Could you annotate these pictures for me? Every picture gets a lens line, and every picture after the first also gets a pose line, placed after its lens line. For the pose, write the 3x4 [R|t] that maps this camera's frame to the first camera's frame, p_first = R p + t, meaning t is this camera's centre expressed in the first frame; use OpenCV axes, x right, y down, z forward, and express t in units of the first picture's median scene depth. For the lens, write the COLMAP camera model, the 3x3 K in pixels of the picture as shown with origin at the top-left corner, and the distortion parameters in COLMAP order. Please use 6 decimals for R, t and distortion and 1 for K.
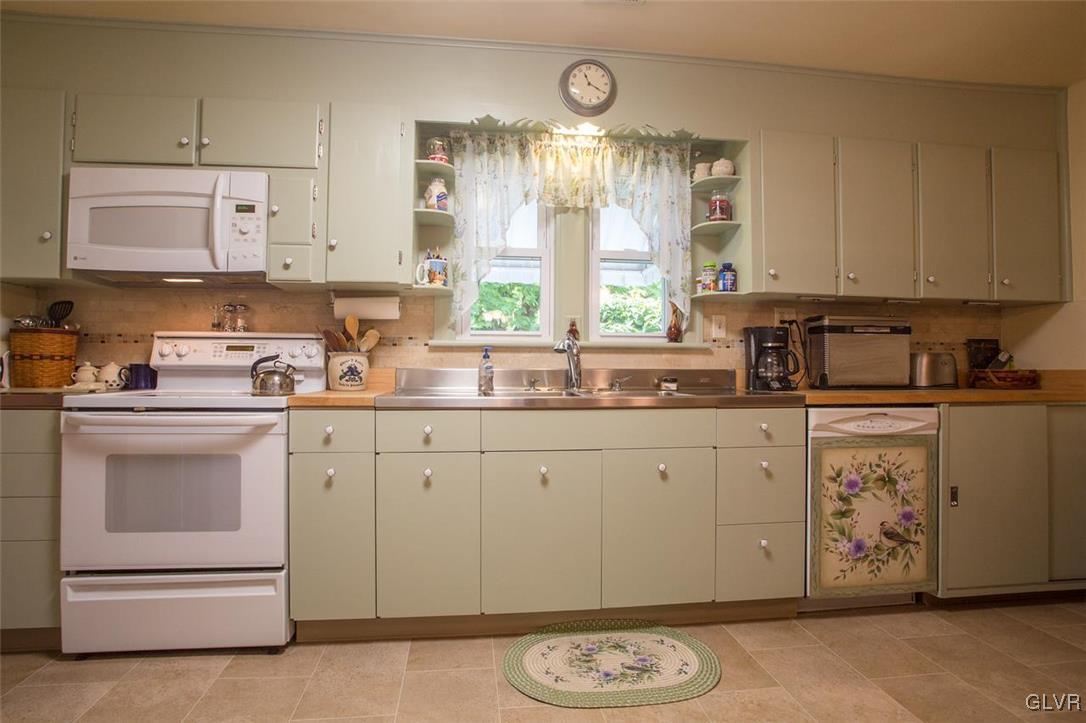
lens RADIAL K [[551.9, 0, 537.1], [0, 551.9, 359.0], [0, 0, 1]] dist [-0.072393, 0.031010]
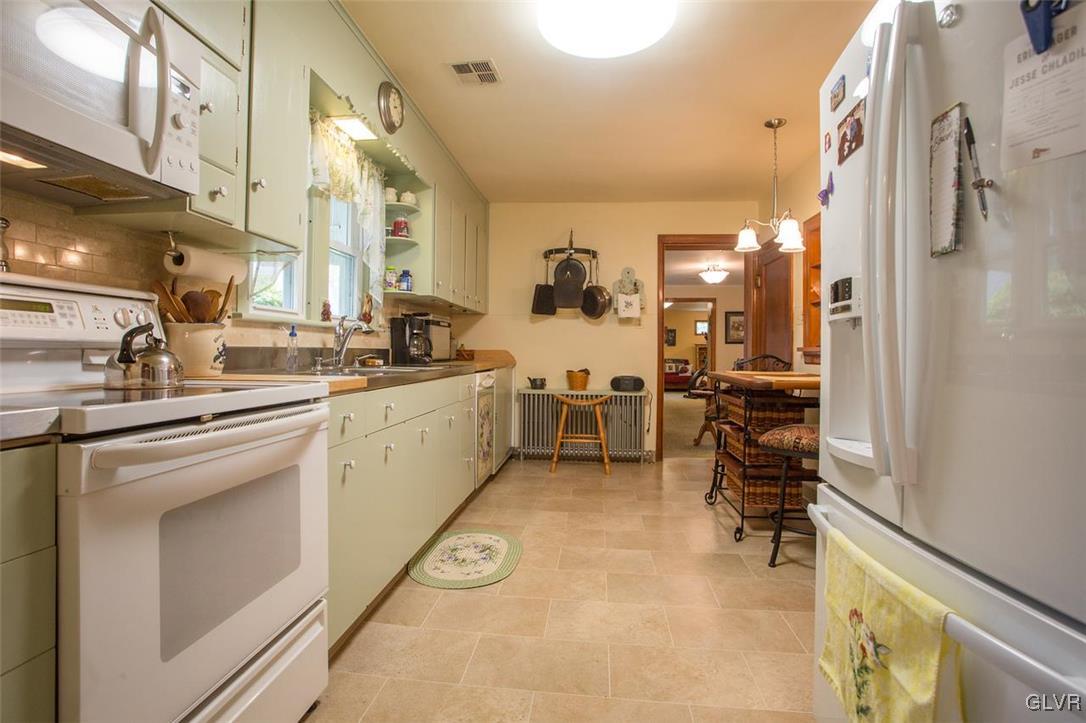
lens RADIAL K [[532.4, 0, 543.6], [0, 532.4, 352.1], [0, 0, 1]] dist [-0.063685, 0.027235]
pose [[0.222292, -0.002262, 0.974977, -1.005886], [-0.027166, 0.999595, 0.008513, 0.007641], [-0.974602, -0.028378, 0.222141, 0.444125]]
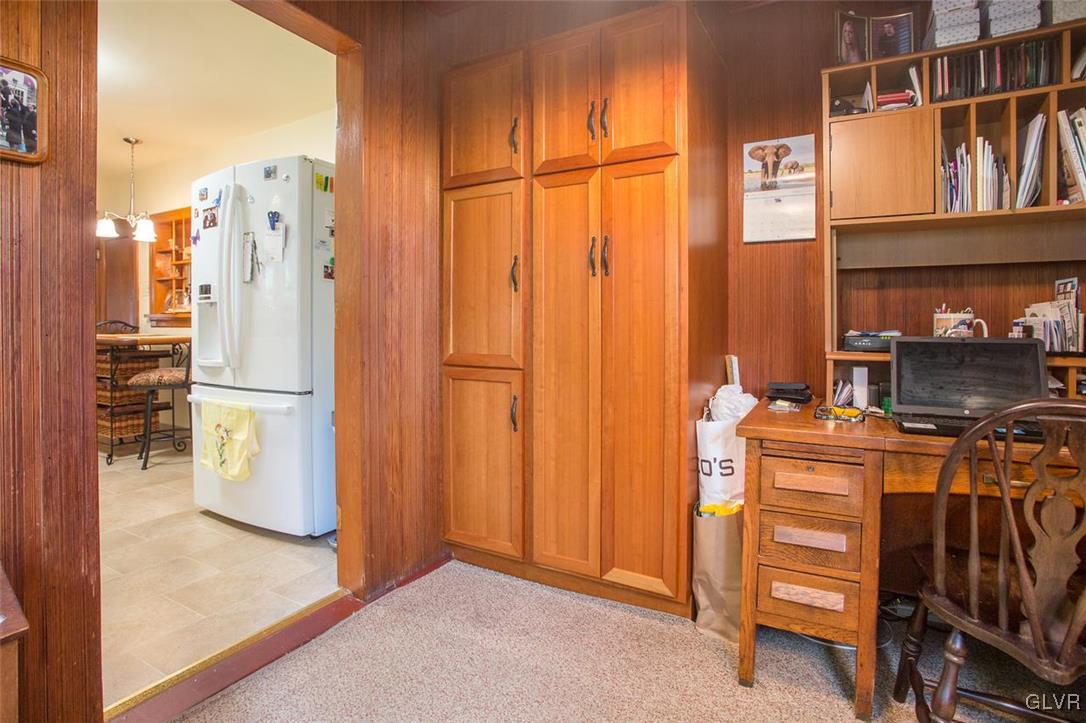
lens RADIAL K [[540.5, 0, 544.7], [0, 540.5, 298.8], [0, 0, 1]] dist [-0.069061, 0.022212]
pose [[-0.807114, 0.025548, 0.589842, -1.796276], [0.002164, 0.999185, -0.040317, 0.011662], [-0.590391, -0.031264, -0.806511, 0.802113]]
